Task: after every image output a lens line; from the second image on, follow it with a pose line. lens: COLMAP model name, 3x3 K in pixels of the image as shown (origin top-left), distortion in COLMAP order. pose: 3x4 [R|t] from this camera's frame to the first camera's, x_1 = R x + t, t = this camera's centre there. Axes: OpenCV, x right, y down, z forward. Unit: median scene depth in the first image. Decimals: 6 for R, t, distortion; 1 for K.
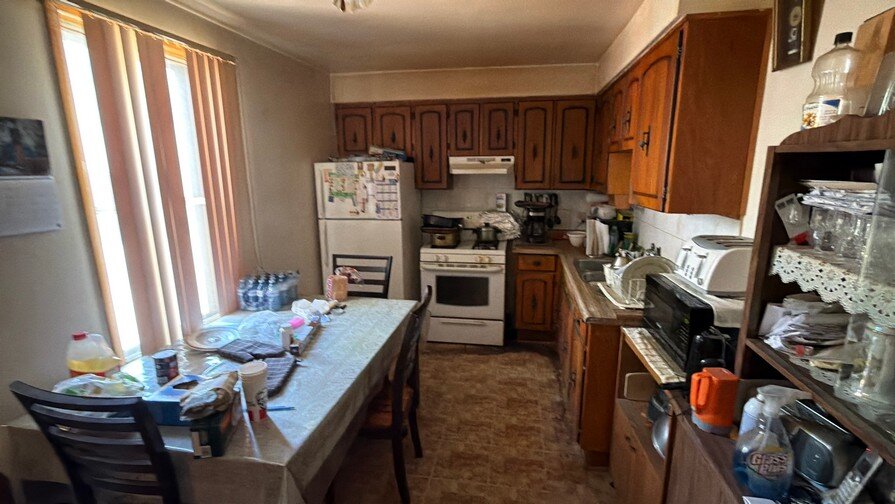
lens RADIAL K [[402.2, 0, 448.4], [0, 402.2, 251.4], [0, 0, 1]] dist [0.000000, -0.000241]
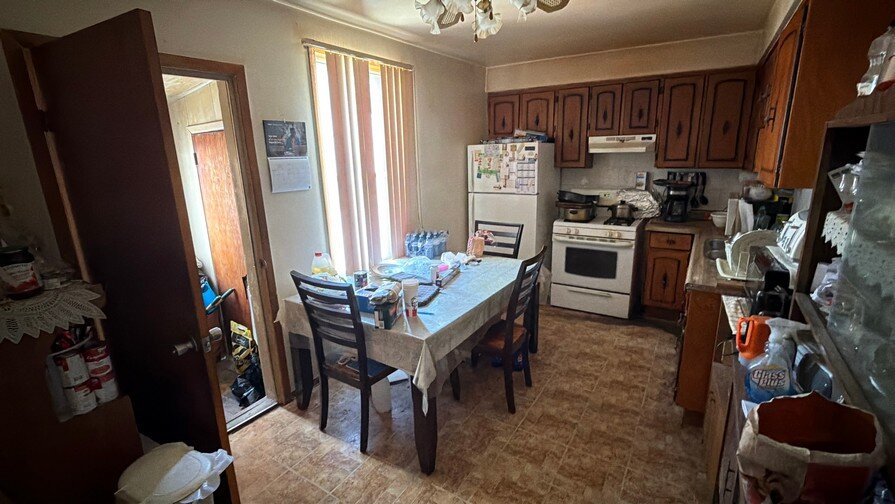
lens RADIAL K [[402.2, 0, 449.2], [0, 402.2, 251.3], [0, 0, 1]] dist [0.000000, -0.000241]
pose [[0.927074, 0.076878, -0.366912, 0.113844], [-0.060542, 0.996602, 0.055843, 0.045220], [0.369958, -0.029557, 0.928578, -0.202452]]
